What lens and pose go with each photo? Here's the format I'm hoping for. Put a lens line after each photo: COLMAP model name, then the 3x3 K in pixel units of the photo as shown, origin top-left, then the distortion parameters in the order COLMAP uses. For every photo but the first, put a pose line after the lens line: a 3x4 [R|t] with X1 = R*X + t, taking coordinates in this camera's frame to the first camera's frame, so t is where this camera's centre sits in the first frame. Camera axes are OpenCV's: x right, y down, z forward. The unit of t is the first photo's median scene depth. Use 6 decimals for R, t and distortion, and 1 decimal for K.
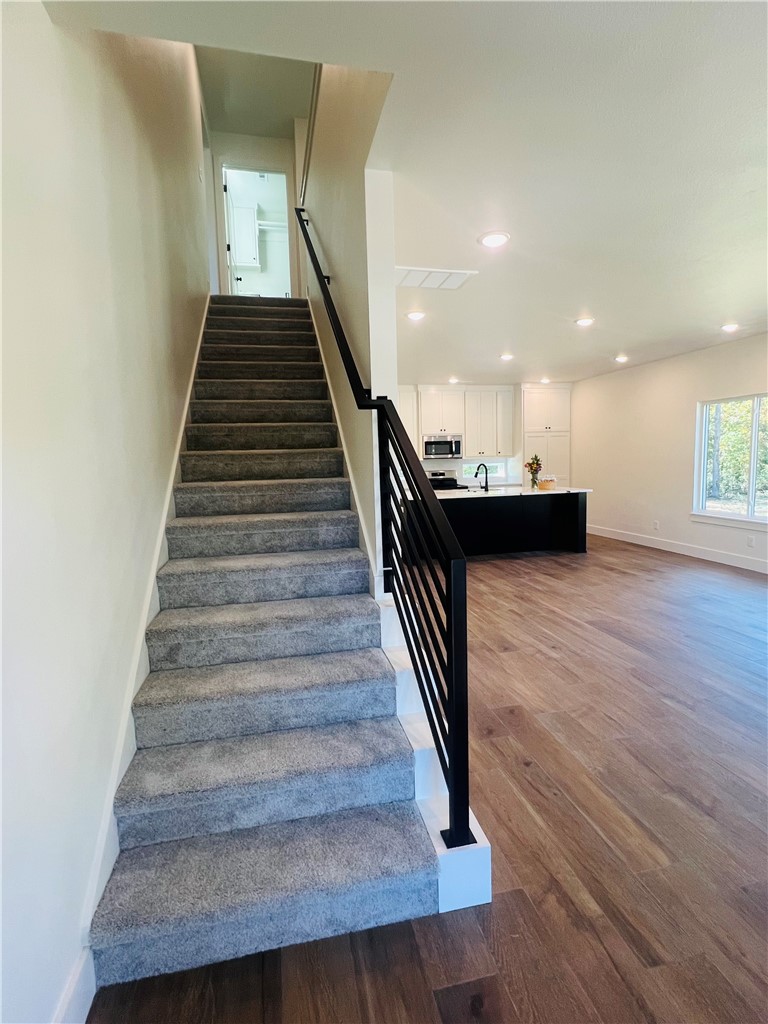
lens RADIAL K [[501.5, 0, 381.6], [0, 501.5, 509.8], [0, 0, 1]] dist [0.003829, 0.000241]
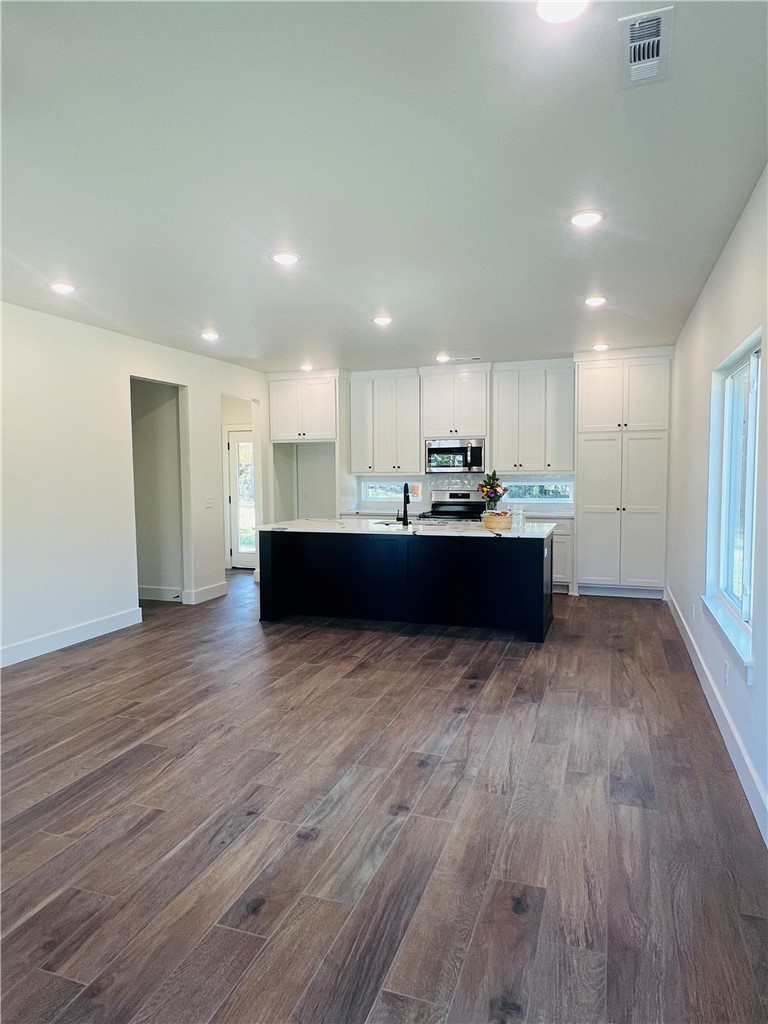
lens RADIAL K [[635.0, 0, 386.1], [0, 635.0, 513.4], [0, 0, 1]] dist [0.004531, -0.001569]
pose [[0.847637, 0.055755, -0.527638, 0.921683], [-0.067748, 0.997697, -0.003410, -0.070637], [0.526233, 0.038637, 0.849462, 0.413072]]
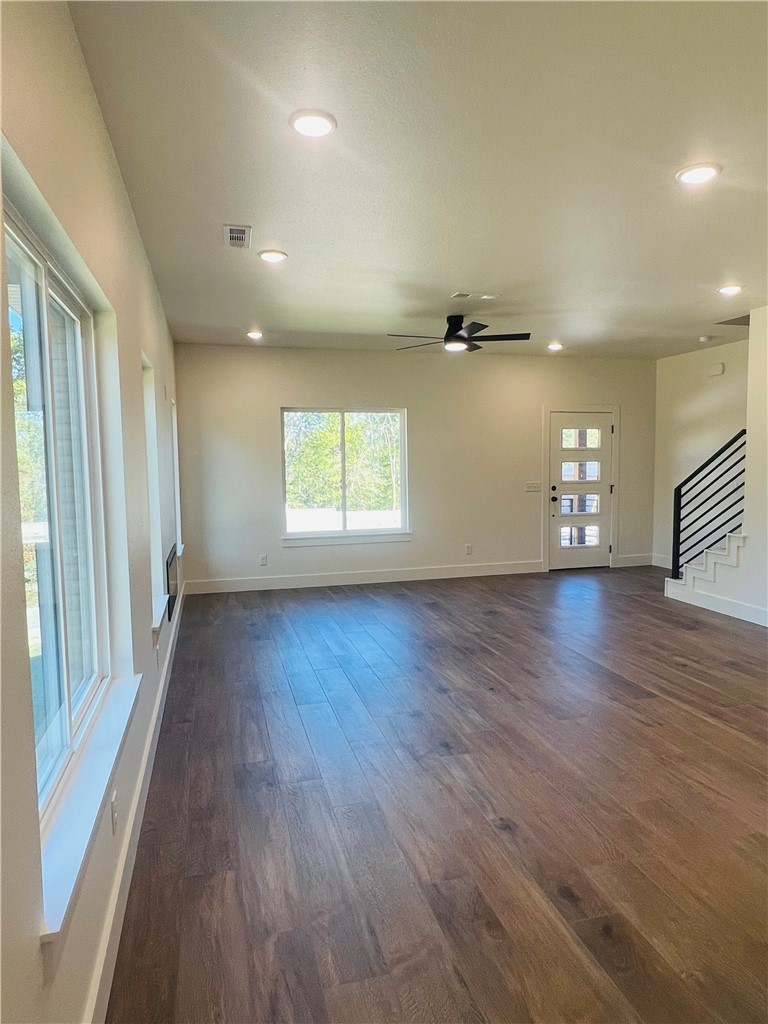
lens RADIAL K [[635.0, 0, 384.4], [0, 635.0, 511.6], [0, 0, 1]] dist [0.004531, -0.001569]
pose [[-0.998074, 0.041466, -0.046129, 0.716303], [0.032308, 0.982386, 0.184050, -0.187680], [0.052949, 0.182205, -0.981834, 1.579586]]
